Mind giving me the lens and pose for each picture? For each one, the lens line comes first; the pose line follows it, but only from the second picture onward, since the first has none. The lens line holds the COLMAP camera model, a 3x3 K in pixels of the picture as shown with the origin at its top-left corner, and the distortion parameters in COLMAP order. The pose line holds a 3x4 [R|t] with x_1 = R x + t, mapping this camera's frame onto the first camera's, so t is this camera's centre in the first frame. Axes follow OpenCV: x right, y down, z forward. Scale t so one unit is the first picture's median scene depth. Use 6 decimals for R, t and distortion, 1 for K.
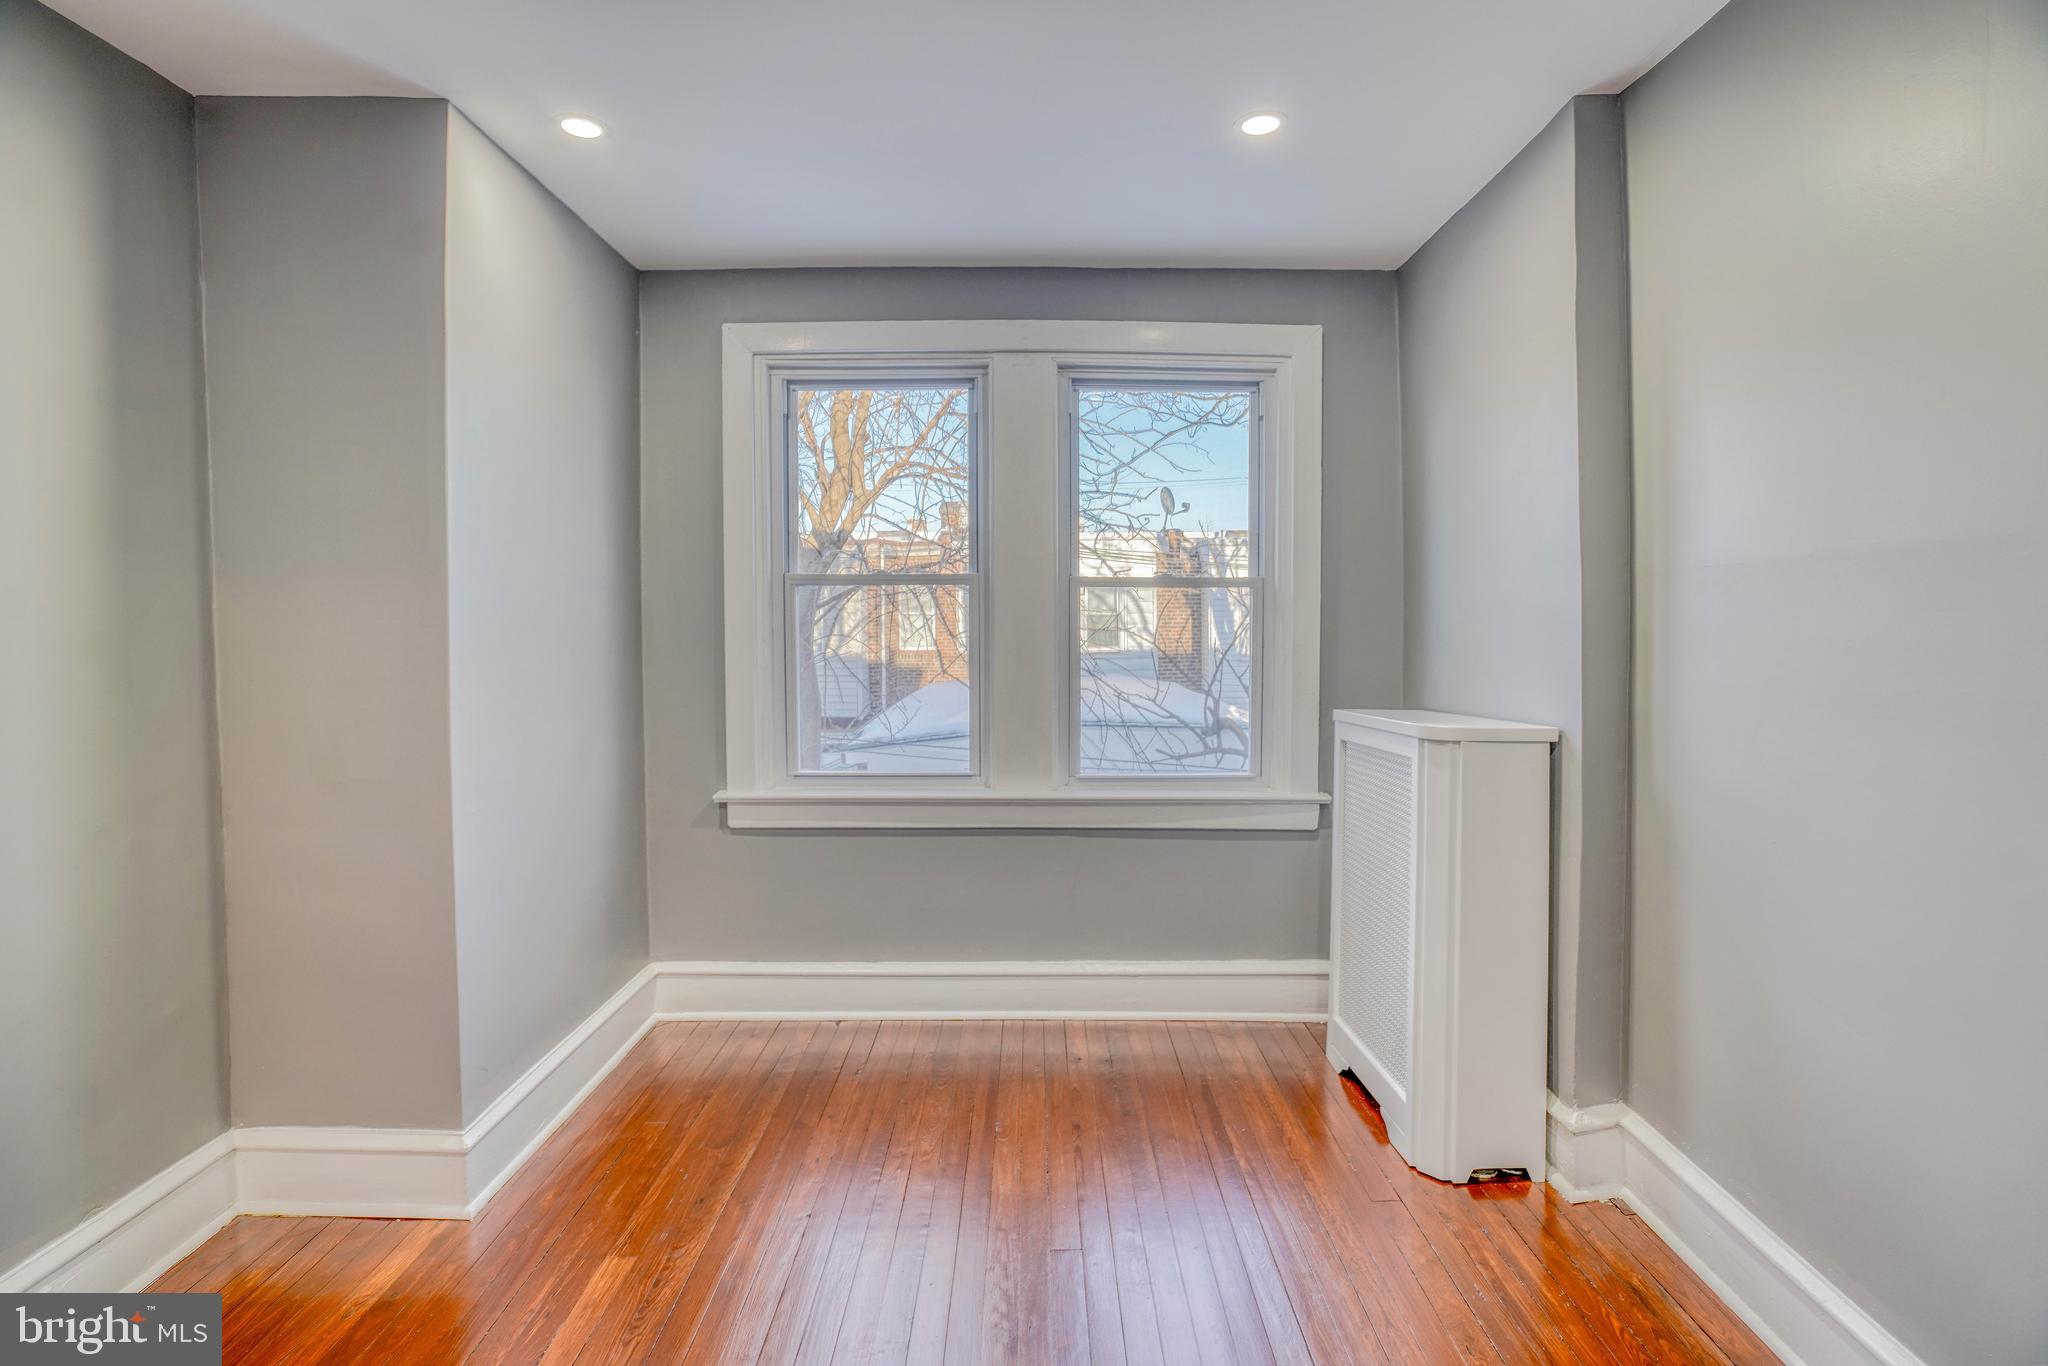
lens RADIAL K [[1006.3, 0, 1045.0], [0, 1006.3, 635.7], [0, 0, 1]] dist [-0.051092, 0.025046]
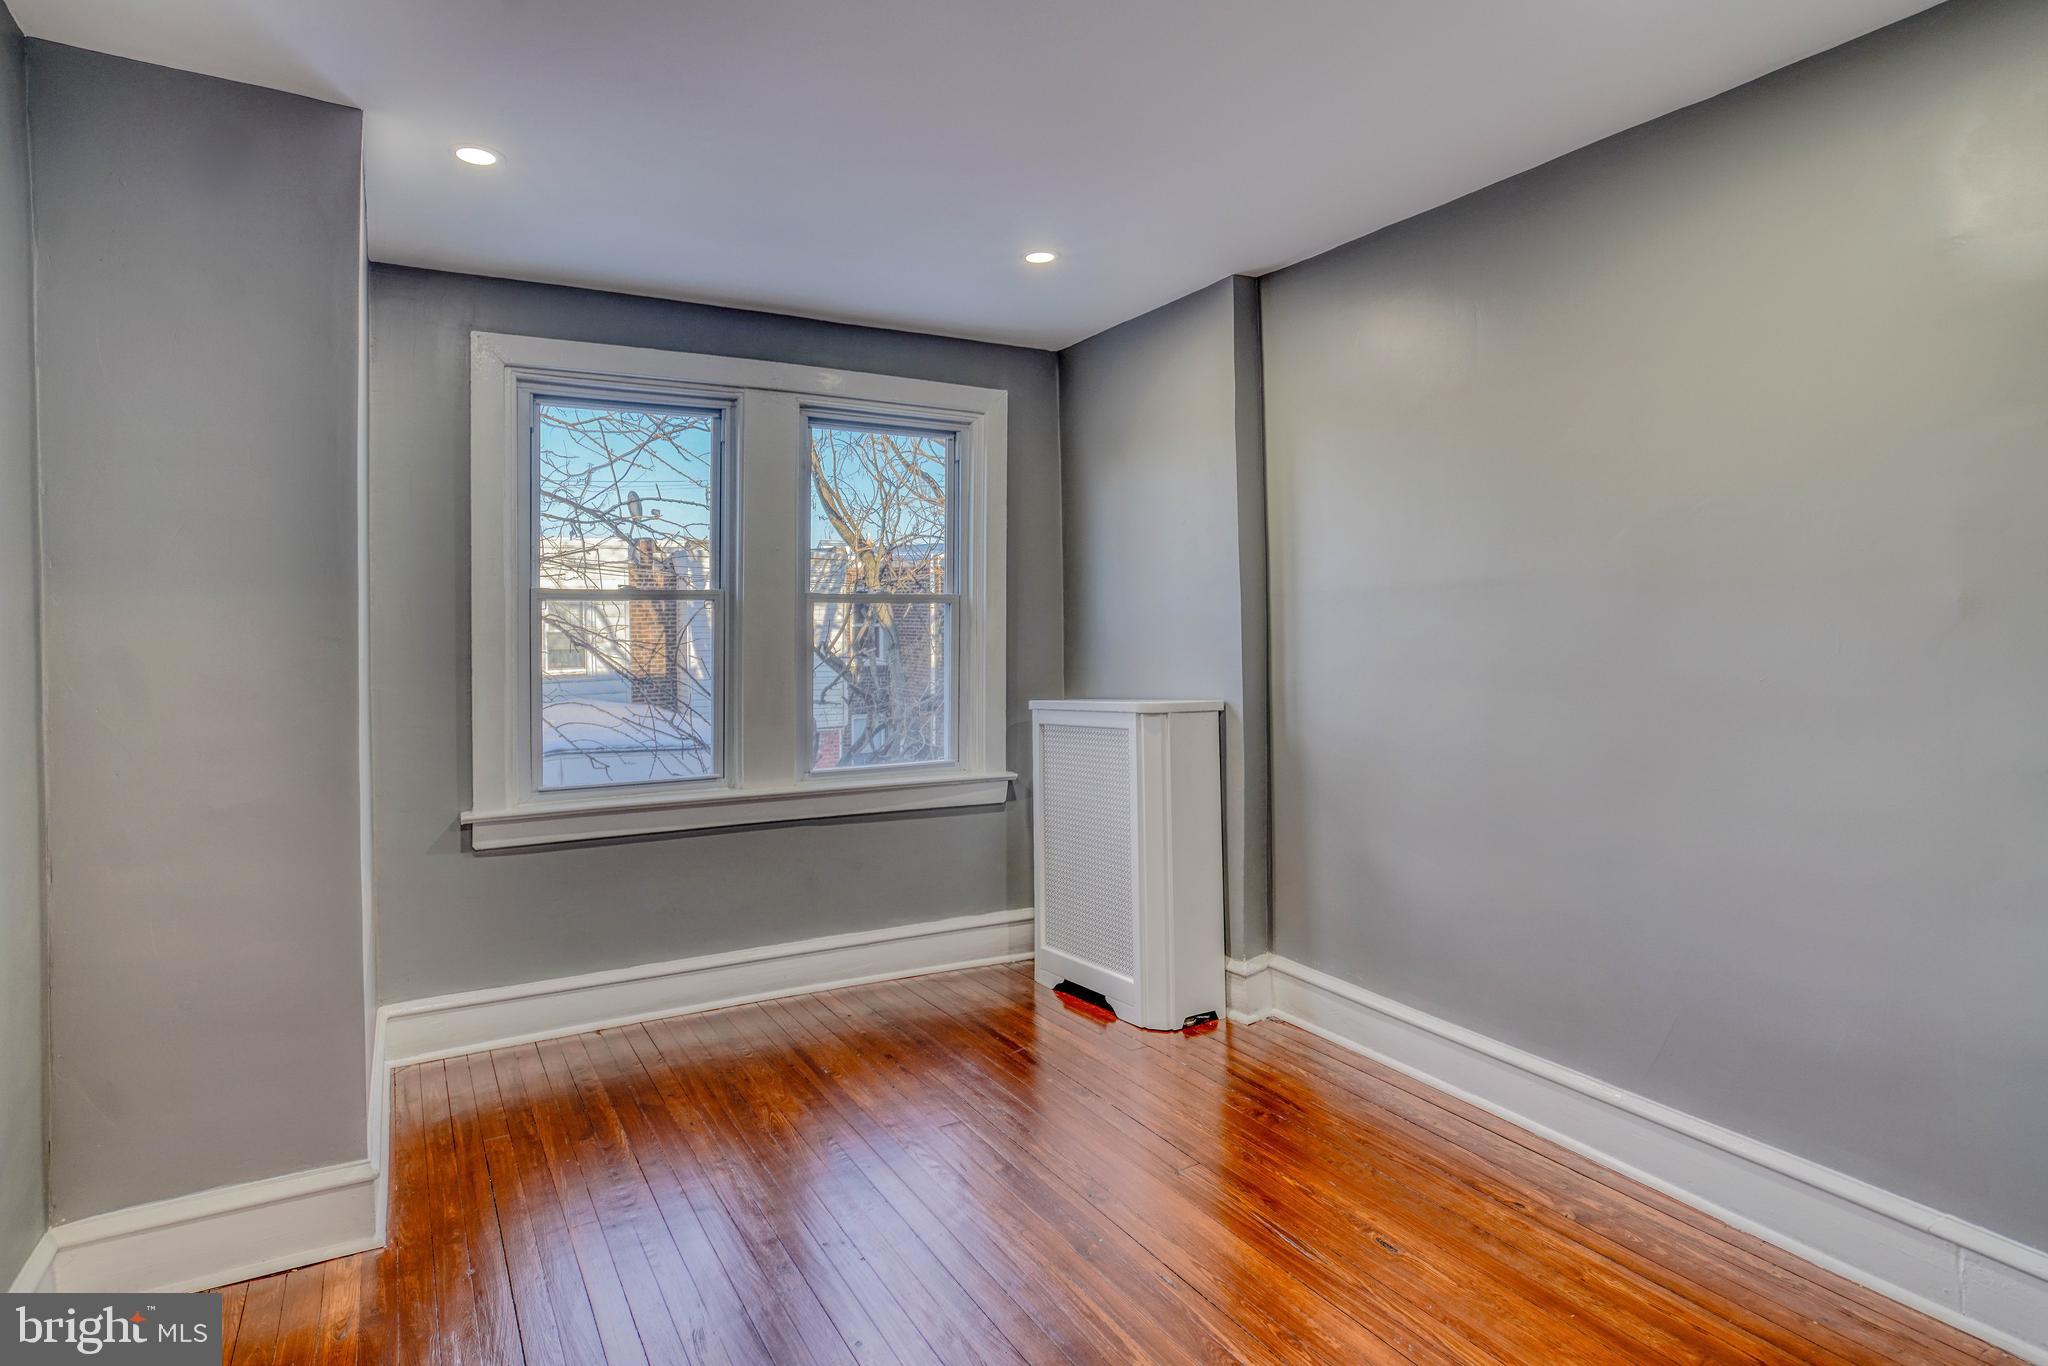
lens RADIAL K [[1112.6, 0, 1014.0], [0, 1112.6, 614.8], [0, 0, 1]] dist [-0.042964, 0.037365]
pose [[0.872391, -0.001932, 0.488805, -0.399873], [0.019431, 0.999339, -0.030729, 0.008823], [-0.488423, 0.036306, 0.871852, -0.198810]]
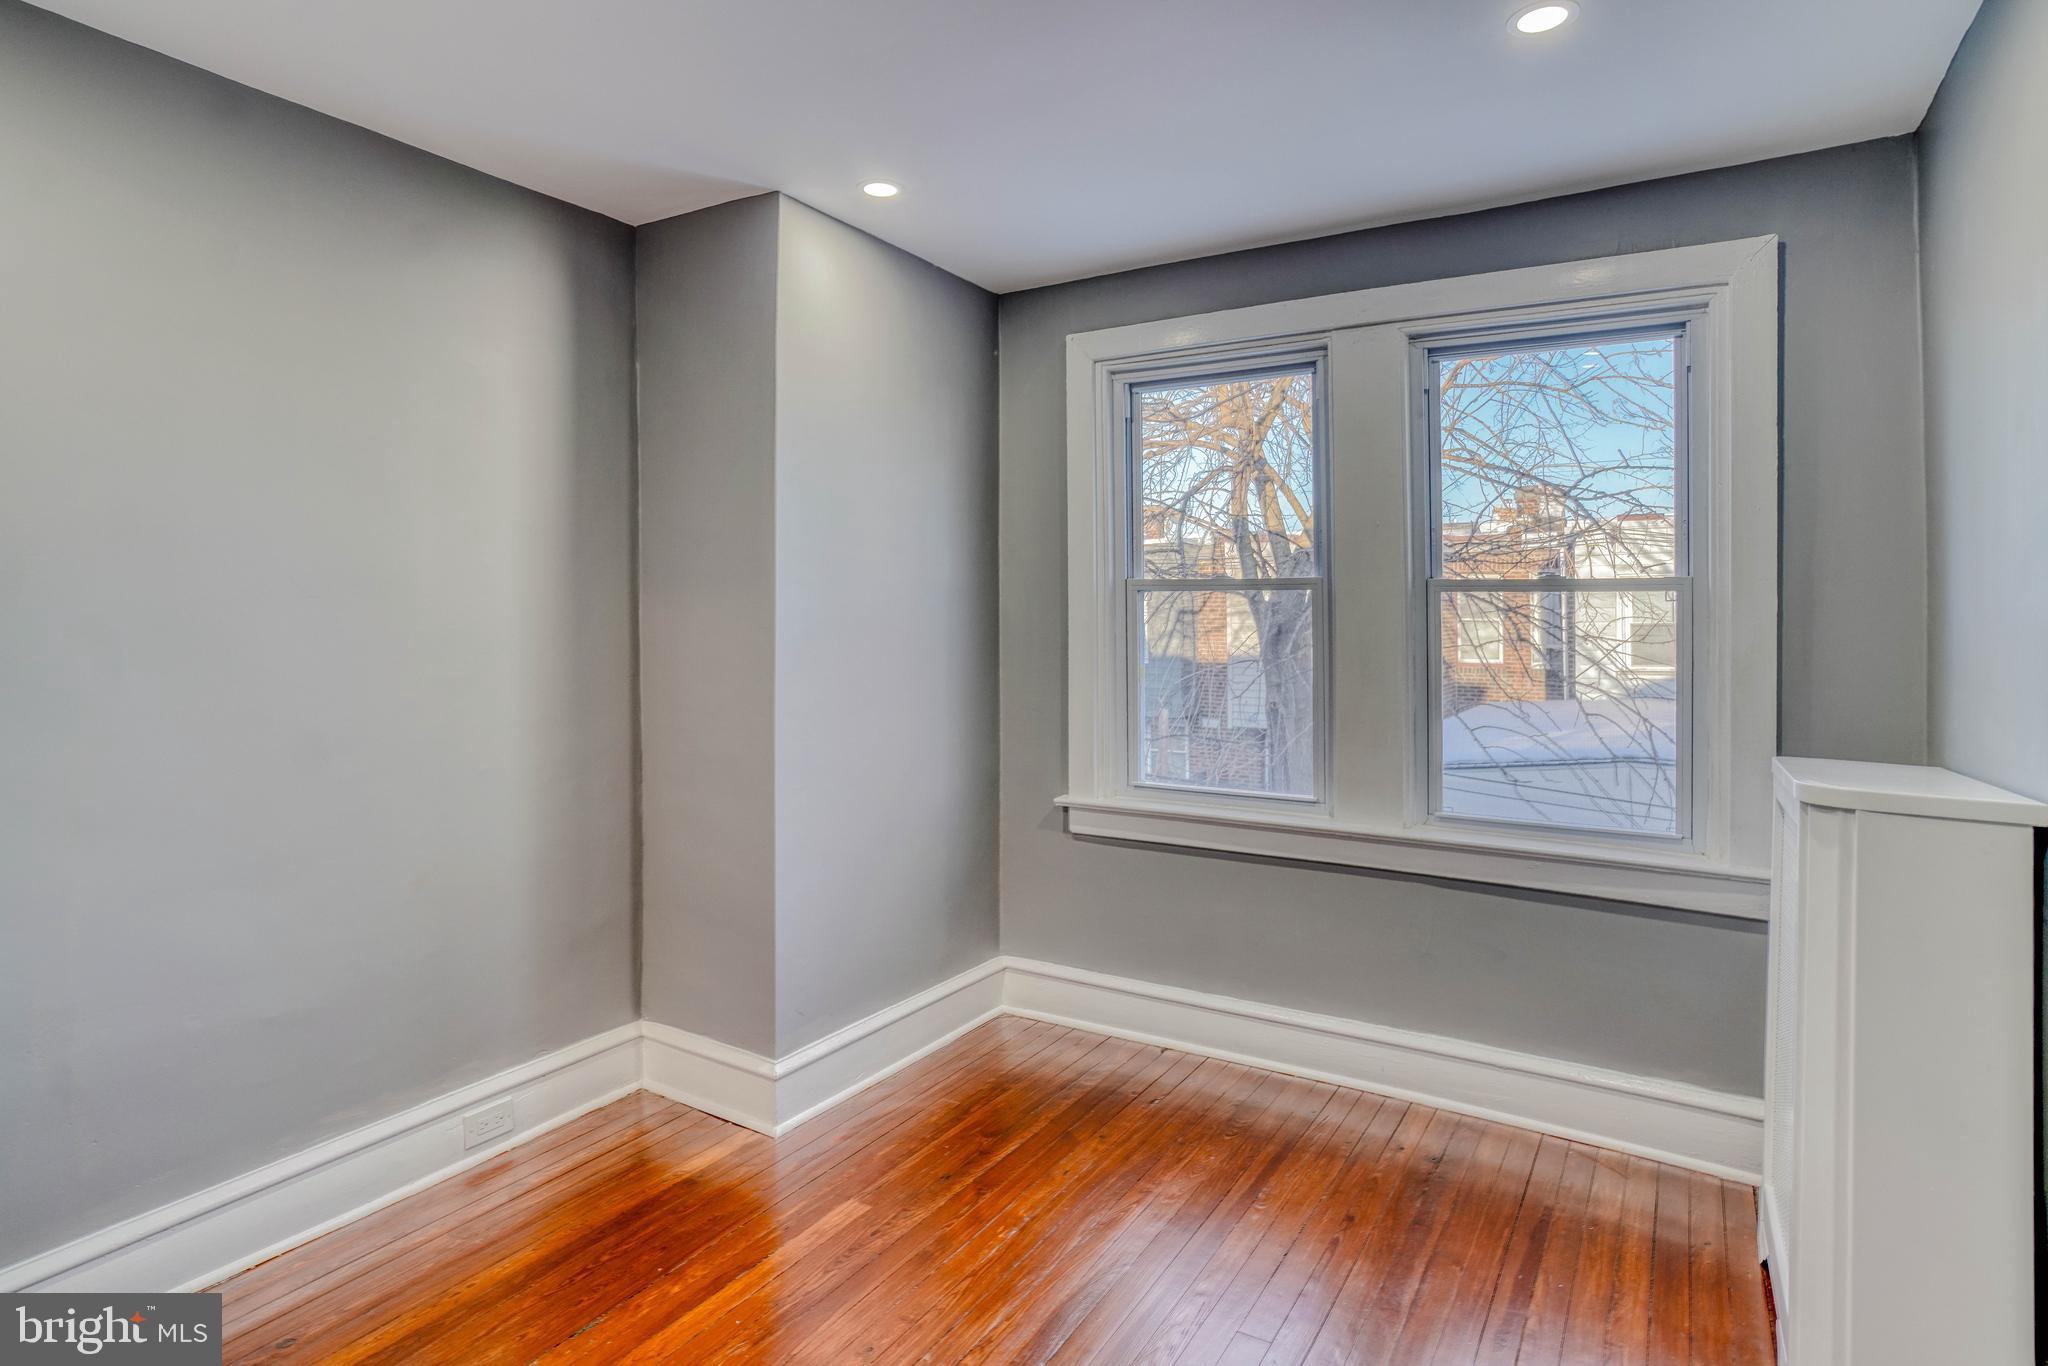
lens RADIAL K [[1112.6, 0, 1014.0], [0, 1112.6, 614.8], [0, 0, 1]] dist [-0.042964, 0.037365]
pose [[0.843446, 0.003971, -0.537200, 0.247587], [-0.017759, 0.999632, -0.020493, -0.003475], [0.536921, 0.026825, 0.843206, 0.022115]]
